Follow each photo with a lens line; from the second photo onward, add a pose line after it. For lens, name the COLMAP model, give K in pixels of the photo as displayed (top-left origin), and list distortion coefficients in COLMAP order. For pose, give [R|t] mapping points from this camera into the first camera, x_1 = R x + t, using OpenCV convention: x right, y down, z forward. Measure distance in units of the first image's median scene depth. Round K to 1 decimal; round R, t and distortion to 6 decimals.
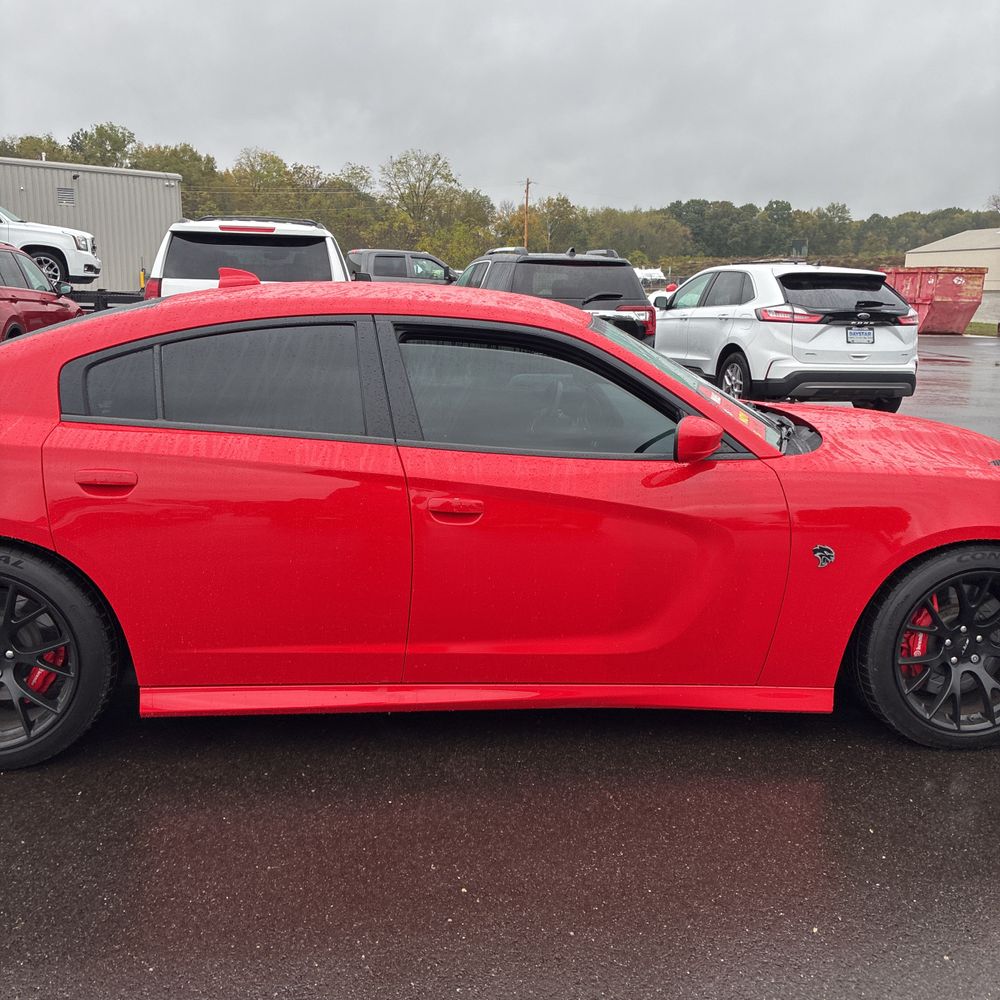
lens RADIAL K [[1012.3, 0, 509.3], [0, 1012.3, 501.1], [0, 0, 1]] dist [0.001973, 0.040841]
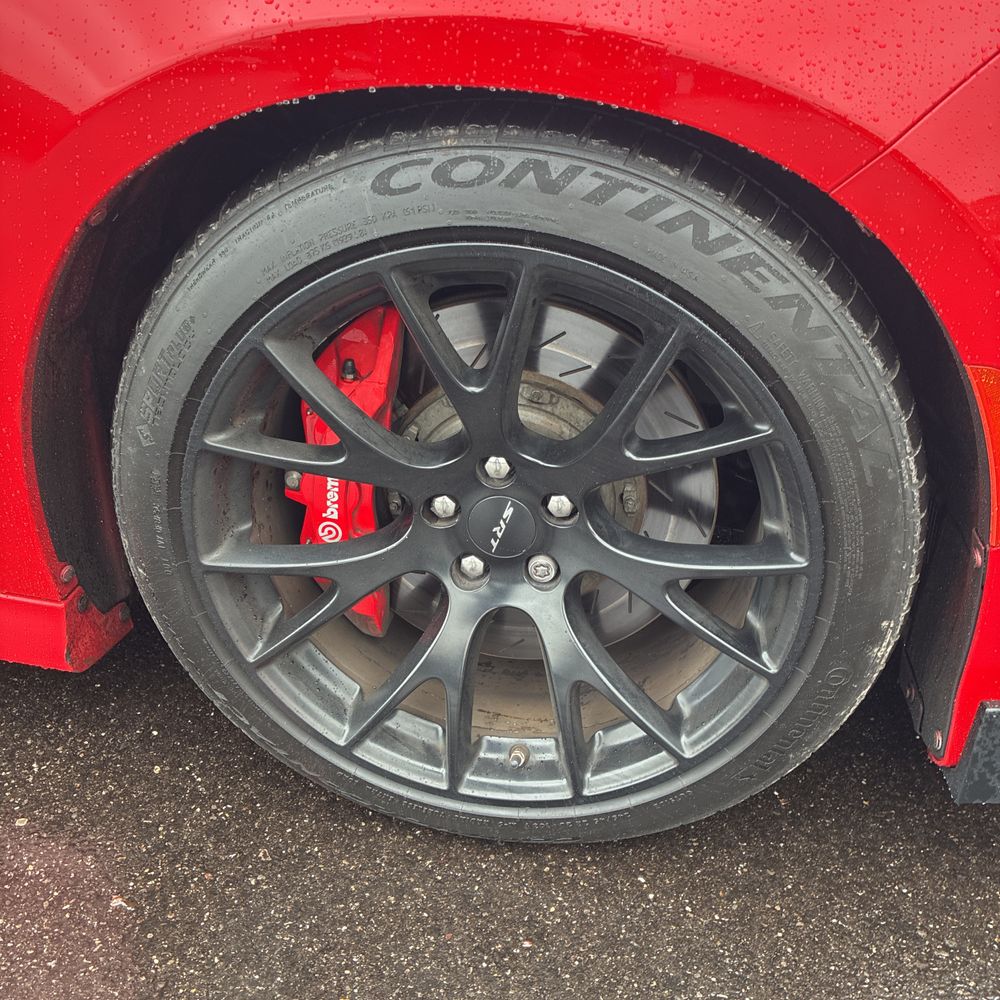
lens RADIAL K [[1013.1, 0, 495.8], [0, 1013.1, 492.6], [0, 0, 1]] dist [0.023646, -0.010706]
pose [[0.966001, 0.121693, -0.228108, 0.164898], [-0.051425, 0.955107, 0.291764, 0.017554], [0.253374, -0.270113, 0.928892, 0.241661]]
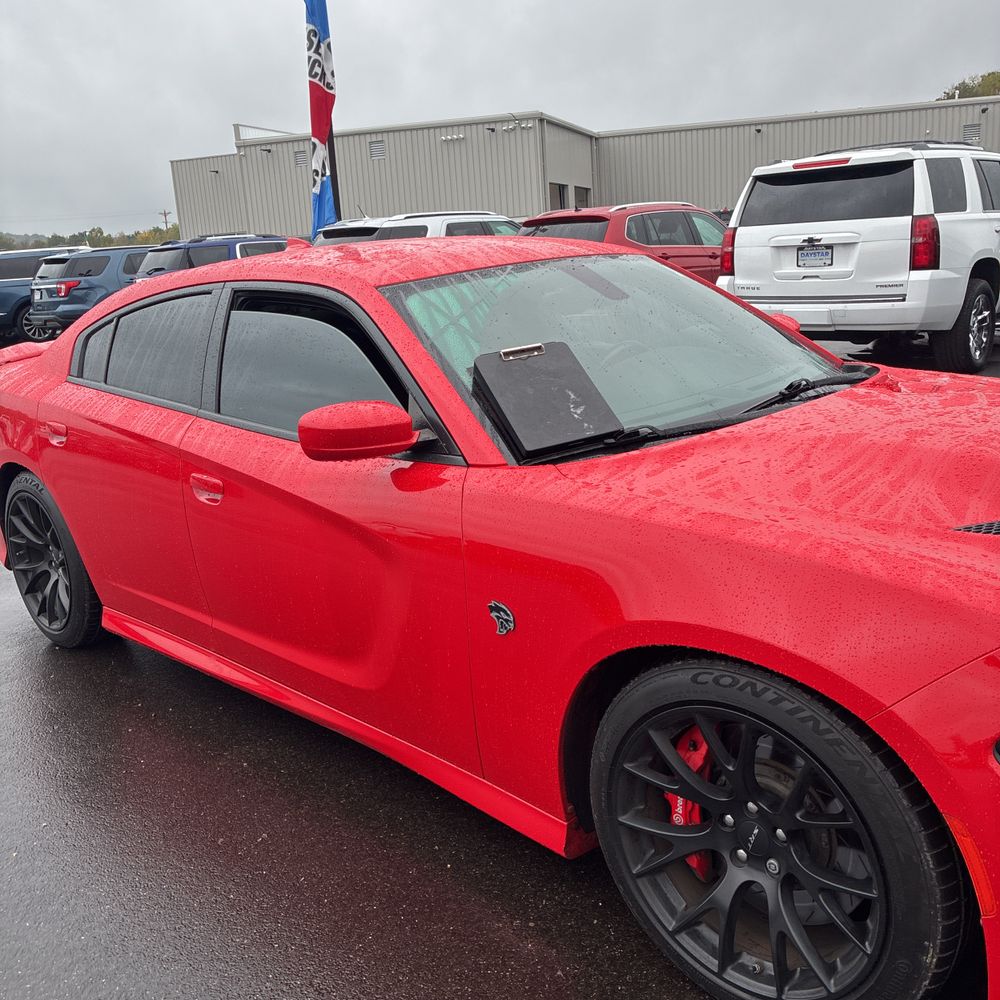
lens RADIAL K [[1013.1, 0, 495.8], [0, 1013.1, 492.6], [0, 0, 1]] dist [0.023646, -0.010706]
pose [[0.637633, 0.116222, -0.761523, 0.246062], [-0.081308, 0.993185, 0.083498, -0.025658], [0.766037, 0.008677, 0.642737, 0.172413]]
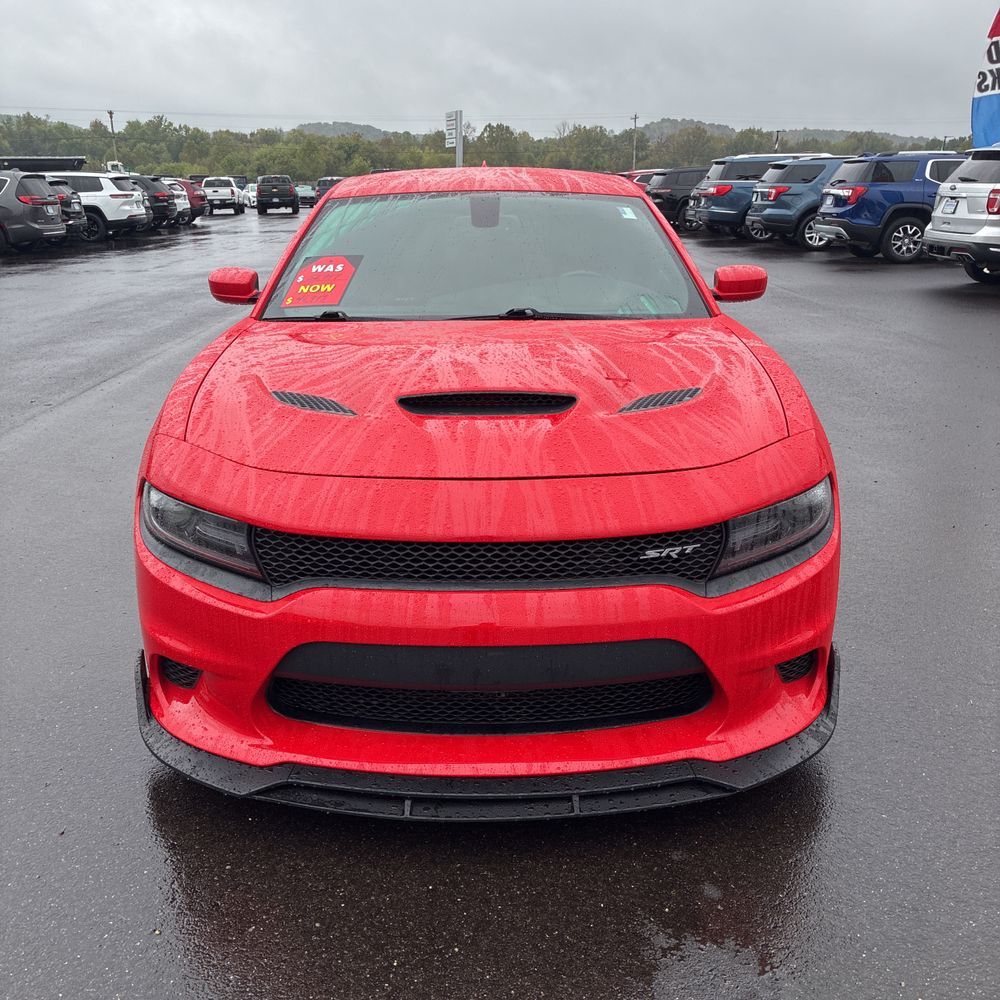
lens RADIAL K [[1013.3, 0, 494.4], [0, 1013.3, 503.7], [0, 0, 1]] dist [0.017189, -0.006644]
pose [[-0.091593, 0.280029, -0.955612, 0.415065], [-0.219615, 0.930337, 0.293672, -0.072840], [0.971278, 0.236765, -0.023713, 0.411109]]
